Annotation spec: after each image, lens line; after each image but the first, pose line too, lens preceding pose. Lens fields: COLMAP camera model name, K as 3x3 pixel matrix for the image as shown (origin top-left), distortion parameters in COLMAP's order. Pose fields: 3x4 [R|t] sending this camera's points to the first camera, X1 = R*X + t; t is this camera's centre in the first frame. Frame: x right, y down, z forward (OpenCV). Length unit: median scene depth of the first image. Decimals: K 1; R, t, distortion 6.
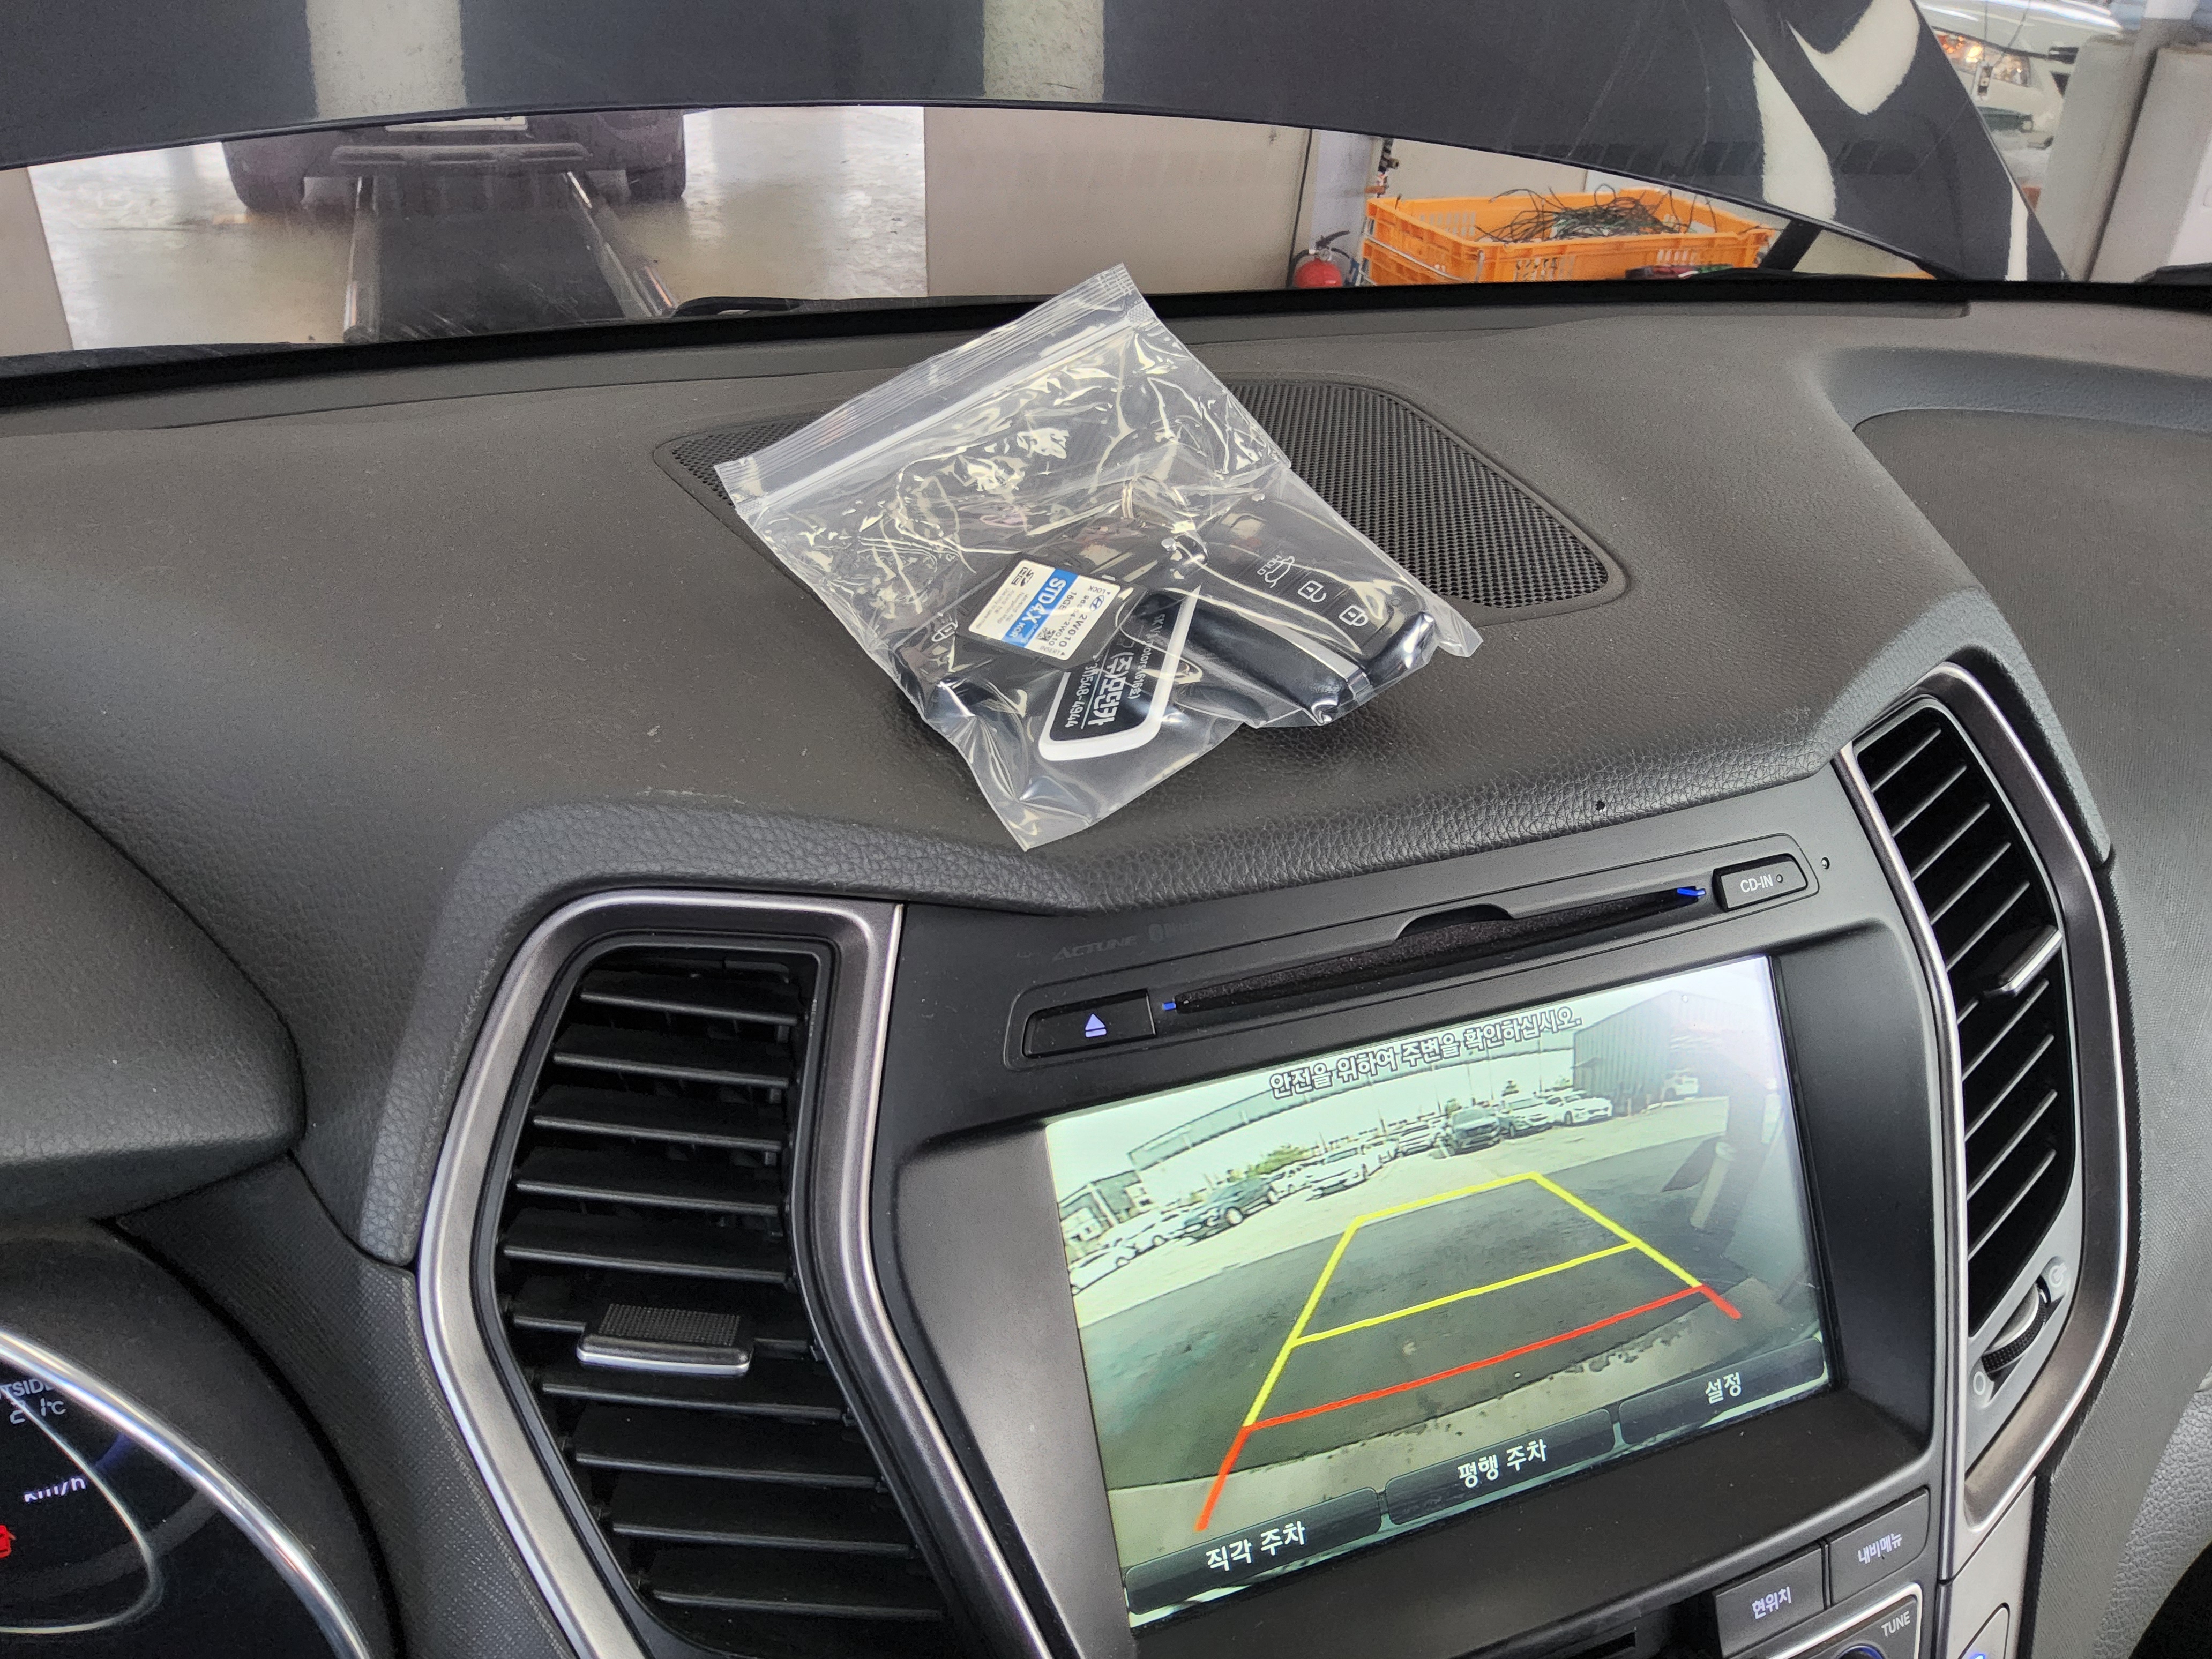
lens RADIAL K [[1671.3, 0, 1106.0], [0, 1671.3, 829.5], [0, 0, 1]] dist [0.103504, -0.177513]
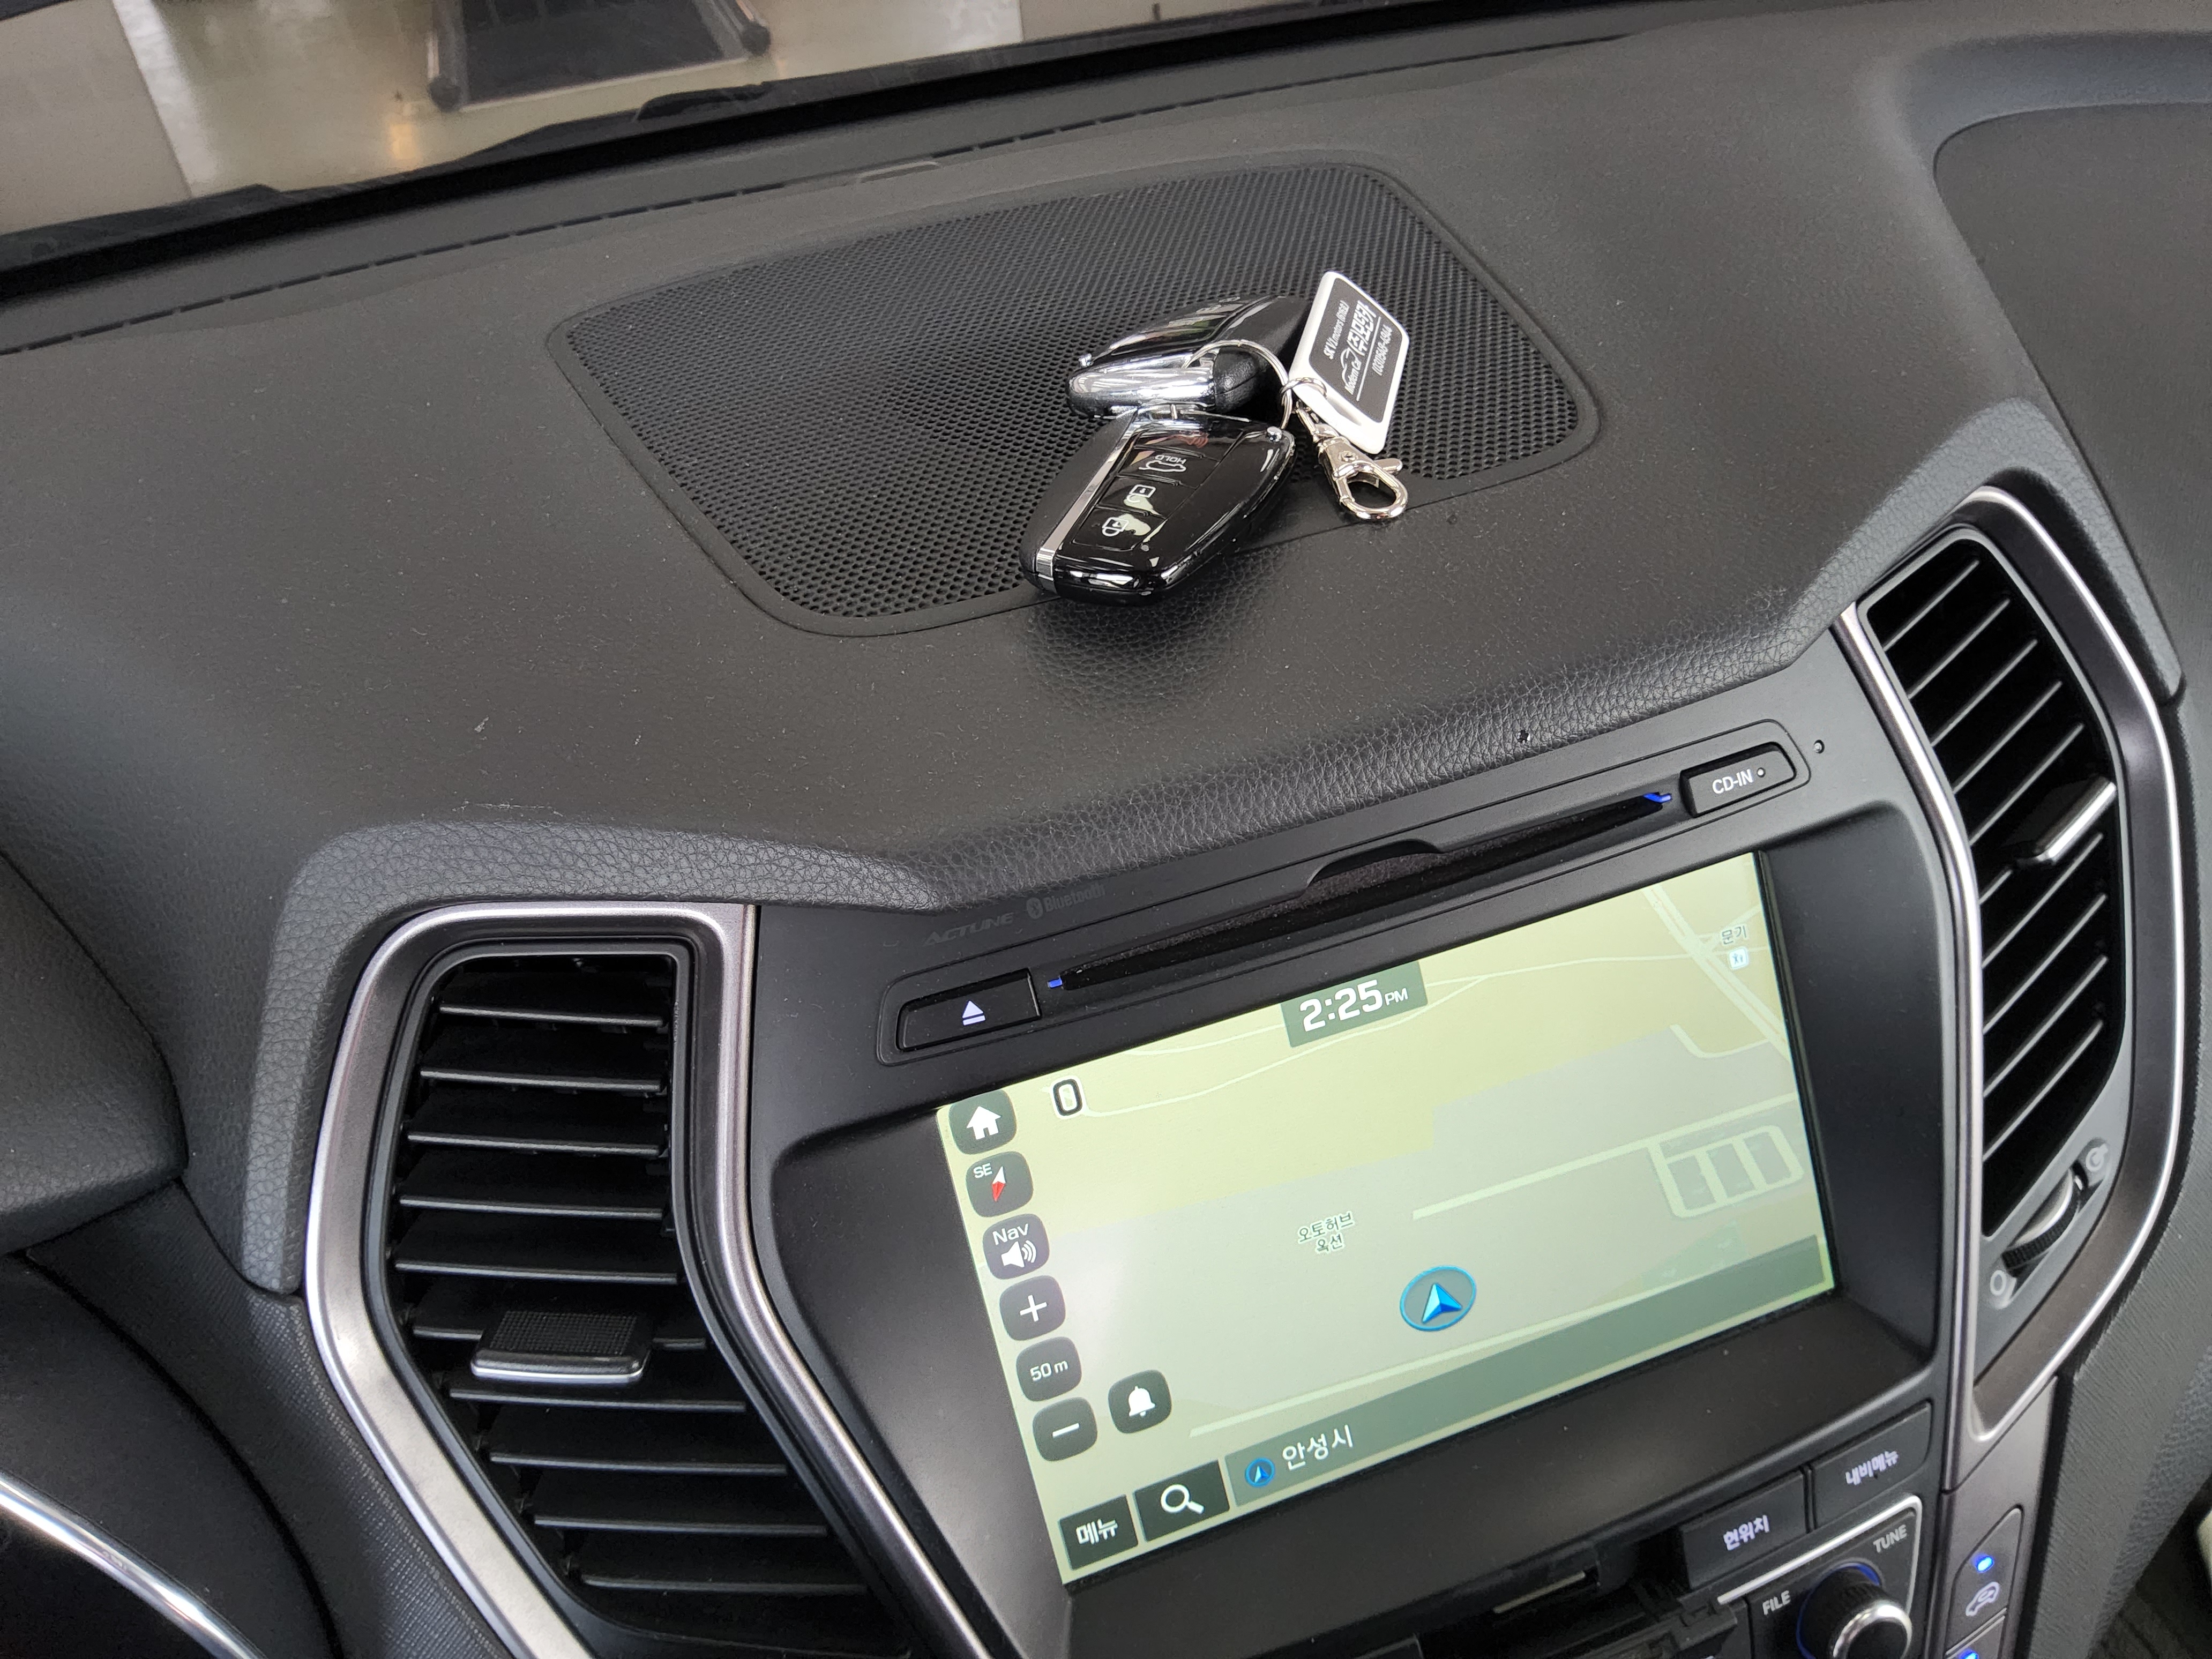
lens RADIAL K [[1671.3, 0, 1106.0], [0, 1671.3, 829.5], [0, 0, 1]] dist [0.103504, -0.177513]
pose [[0.993385, -0.055013, -0.100796, 0.160239], [0.071551, 0.983083, 0.168608, -0.130417], [0.089816, -0.174705, 0.980516, 0.099281]]
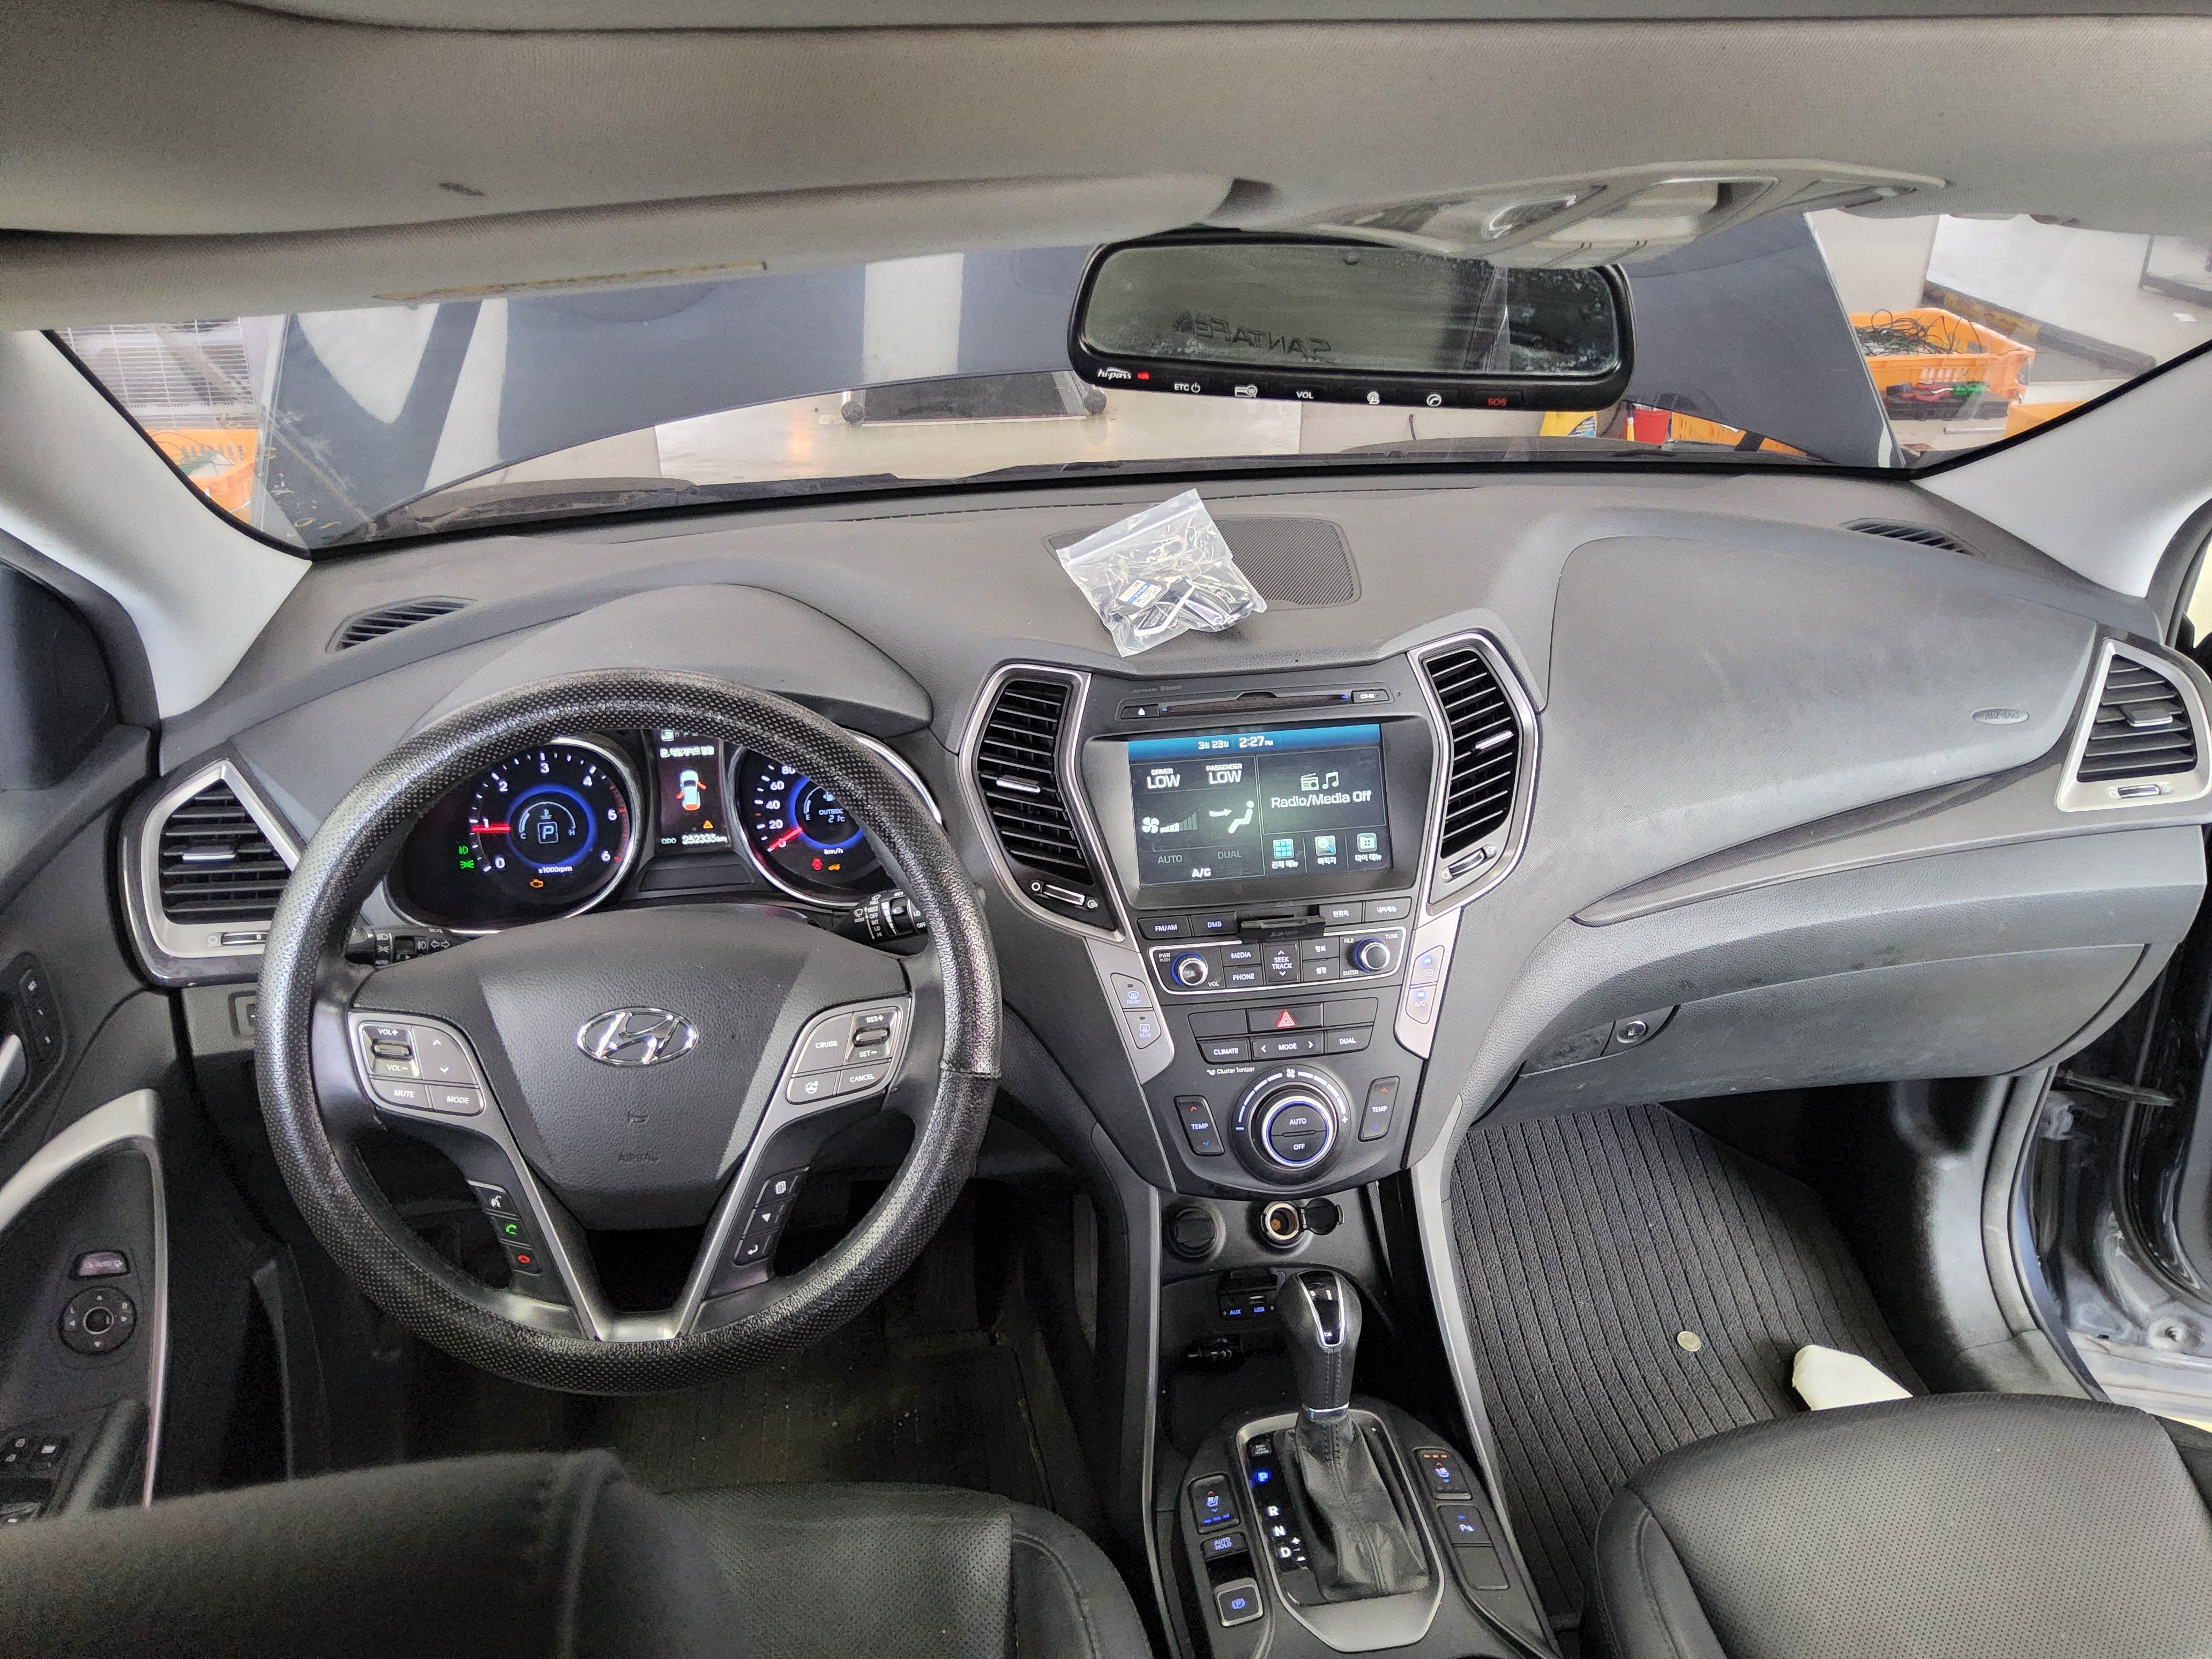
lens RADIAL K [[1671.3, 0, 1106.0], [0, 1671.3, 829.5], [0, 0, 1]] dist [0.103504, -0.177513]
pose [[0.968157, 0.081051, -0.236858, 0.745098], [-0.087774, 0.995978, -0.017961, 0.418263], [0.234450, 0.038179, 0.971378, -2.342743]]
